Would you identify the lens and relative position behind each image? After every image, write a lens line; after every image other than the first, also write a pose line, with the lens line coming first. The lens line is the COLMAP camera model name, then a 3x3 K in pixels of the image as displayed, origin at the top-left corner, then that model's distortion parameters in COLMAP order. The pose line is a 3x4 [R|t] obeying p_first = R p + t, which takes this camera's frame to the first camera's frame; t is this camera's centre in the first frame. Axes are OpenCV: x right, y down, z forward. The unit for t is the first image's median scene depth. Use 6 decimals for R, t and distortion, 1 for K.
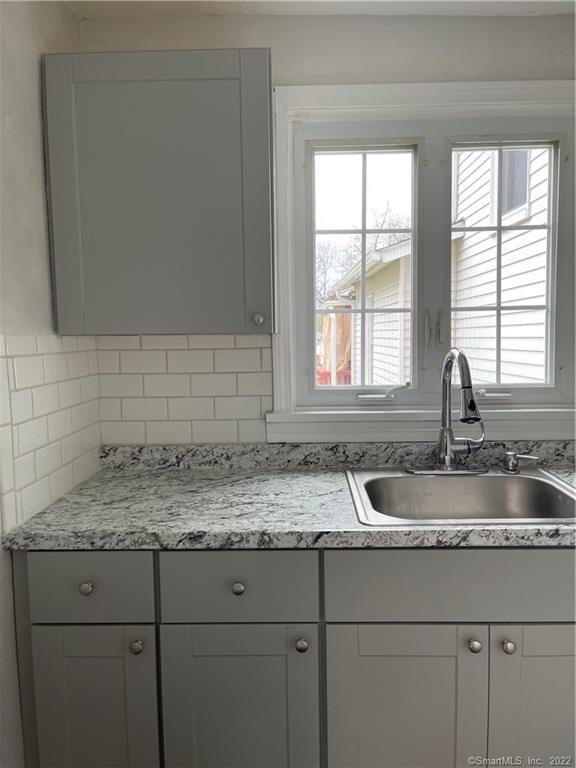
lens RADIAL K [[576.8, 0, 288.0], [0, 576.8, 384.0], [0, 0, 1]] dist [0.039470, -0.039515]
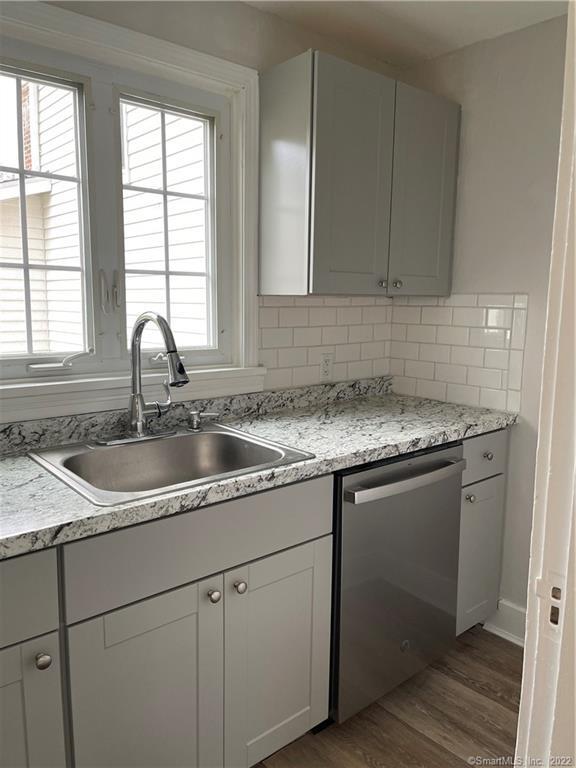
lens RADIAL K [[576.8, 0, 288.0], [0, 576.8, 384.0], [0, 0, 1]] dist [0.039470, -0.039515]
pose [[0.751267, -0.074104, 0.655825, -0.174390], [0.035012, 0.996752, 0.072519, -0.002608], [-0.659069, -0.031519, 0.751421, 0.100796]]
